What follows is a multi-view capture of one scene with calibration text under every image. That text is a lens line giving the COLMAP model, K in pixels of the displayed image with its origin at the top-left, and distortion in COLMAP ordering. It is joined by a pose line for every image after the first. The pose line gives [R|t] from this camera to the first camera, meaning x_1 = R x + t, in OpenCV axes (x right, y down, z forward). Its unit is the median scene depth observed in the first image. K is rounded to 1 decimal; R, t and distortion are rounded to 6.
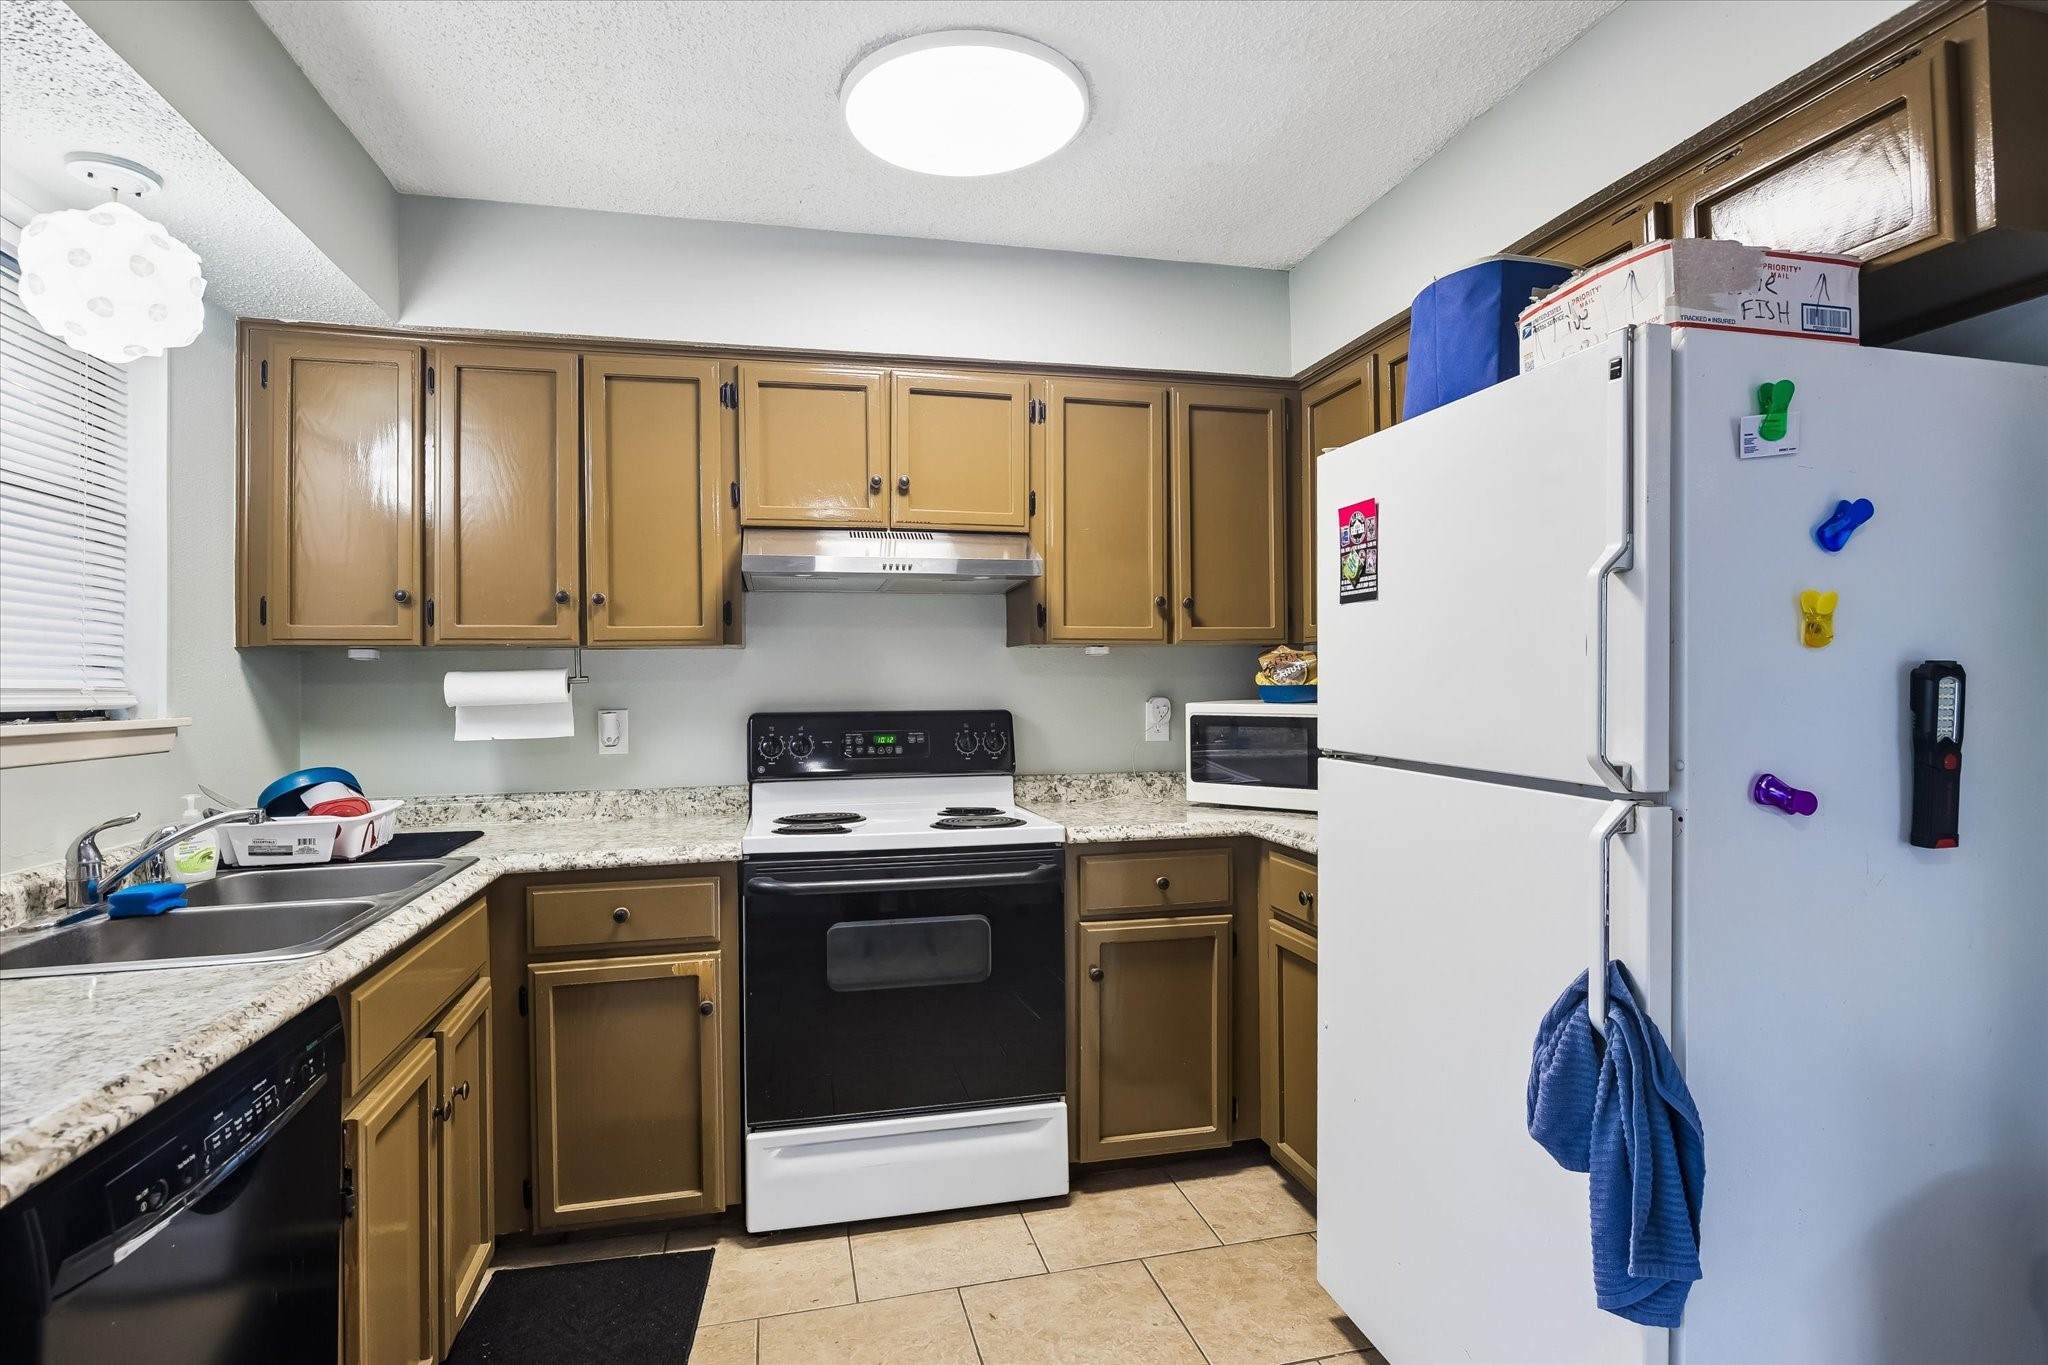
lens RADIAL K [[1030.7, 0, 1021.5], [0, 1030.7, 667.6], [0, 0, 1]] dist [-0.012435, -0.000204]
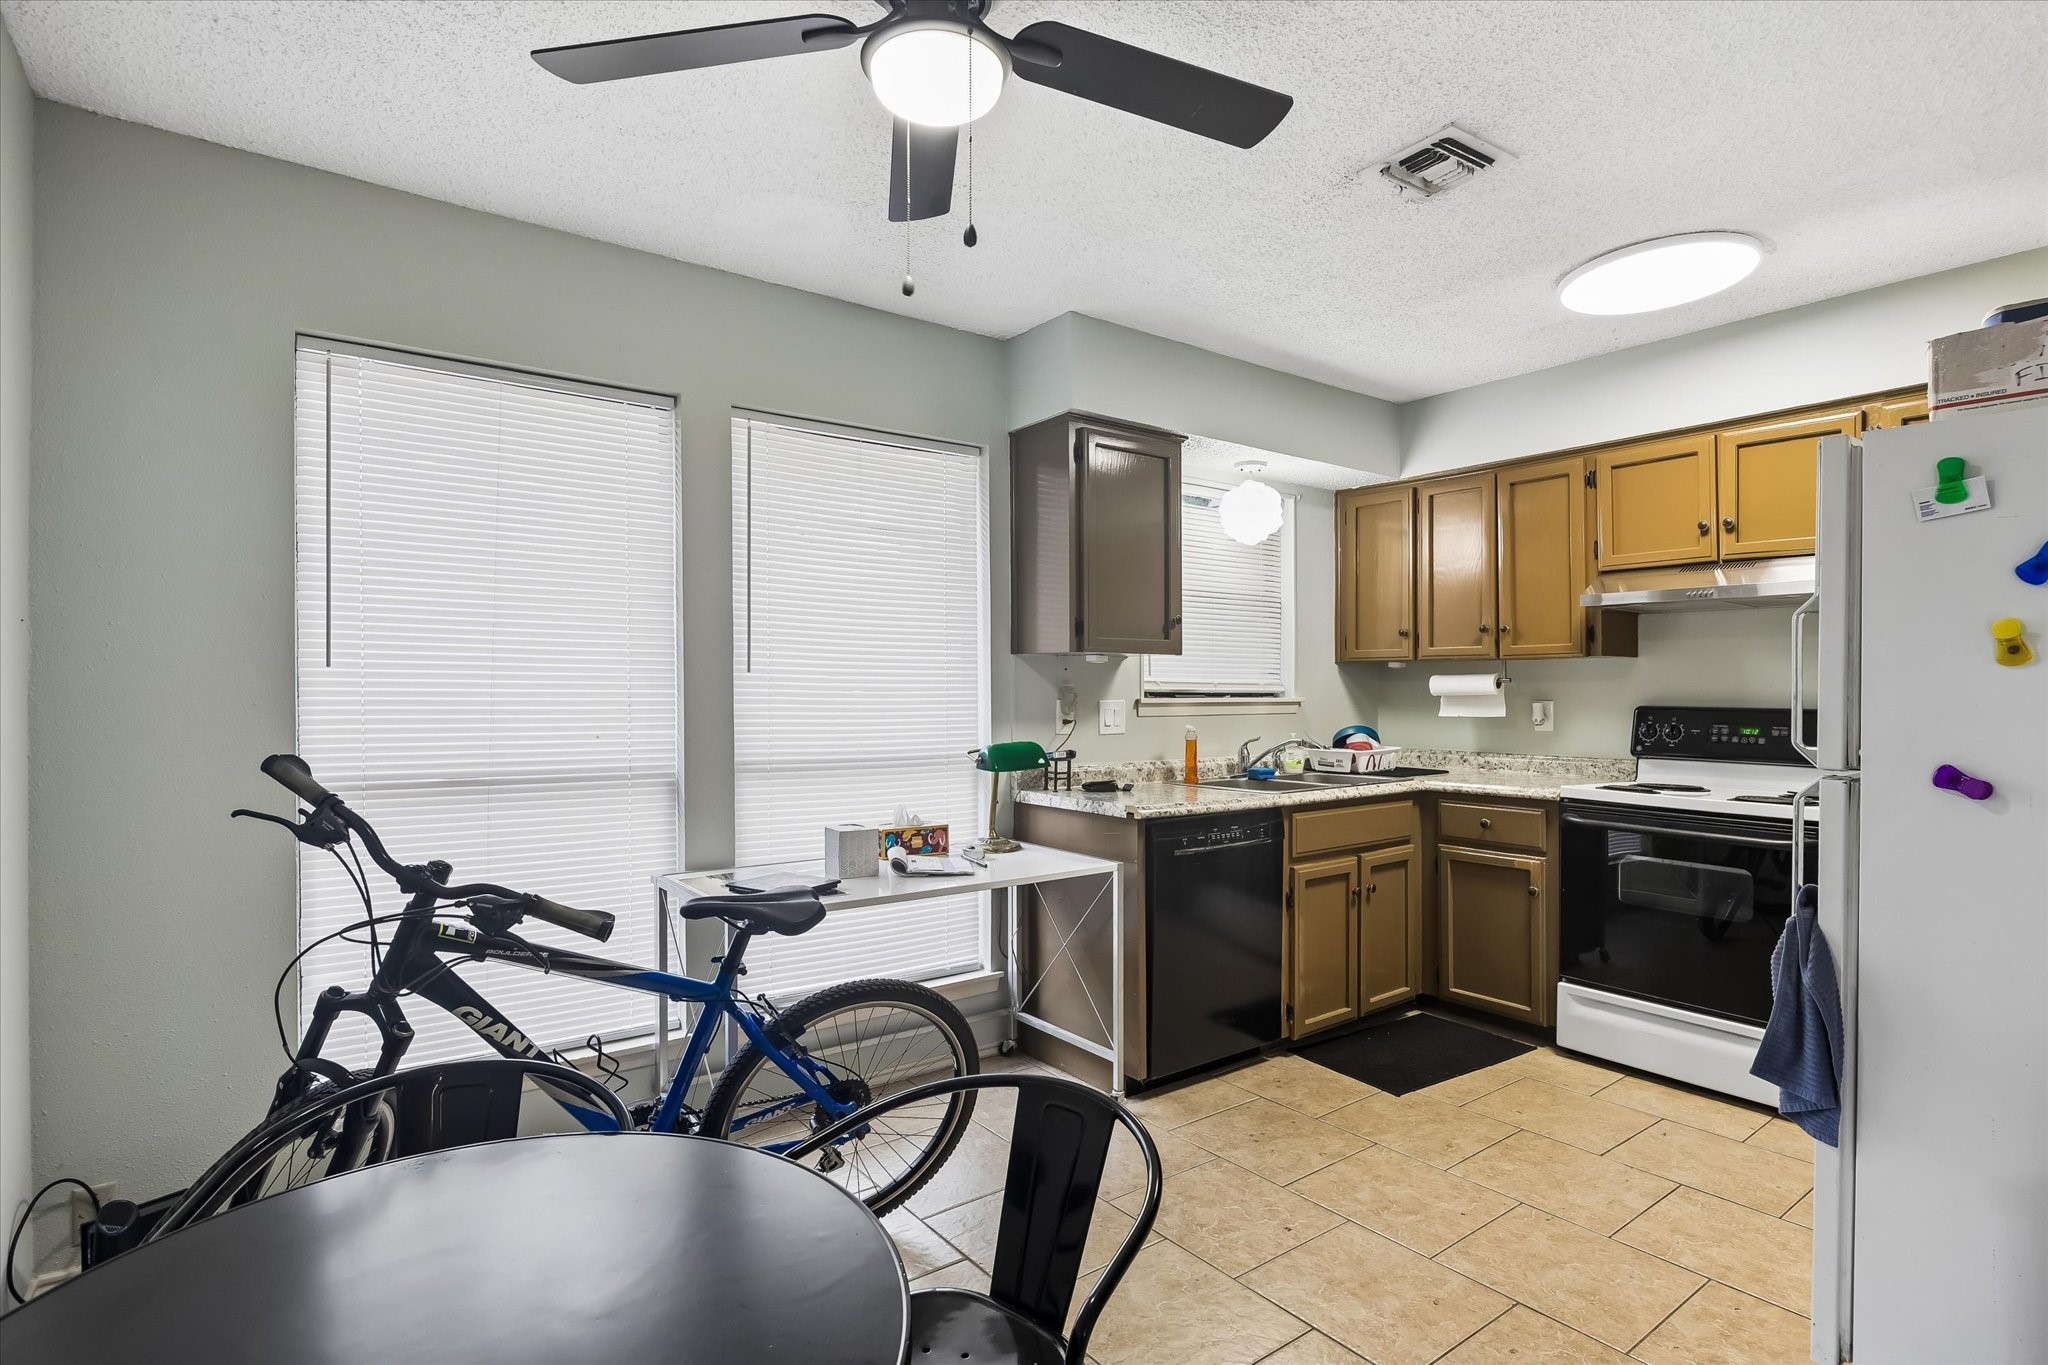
lens RADIAL K [[1030.7, 0, 1026.6], [0, 1030.7, 683.6], [0, 0, 1]] dist [-0.012435, -0.000204]
pose [[0.395806, 0.010515, -0.918274, 0.758513], [0.009282, 0.999838, 0.015450, -0.014663], [0.918287, -0.014639, 0.395645, -0.295352]]
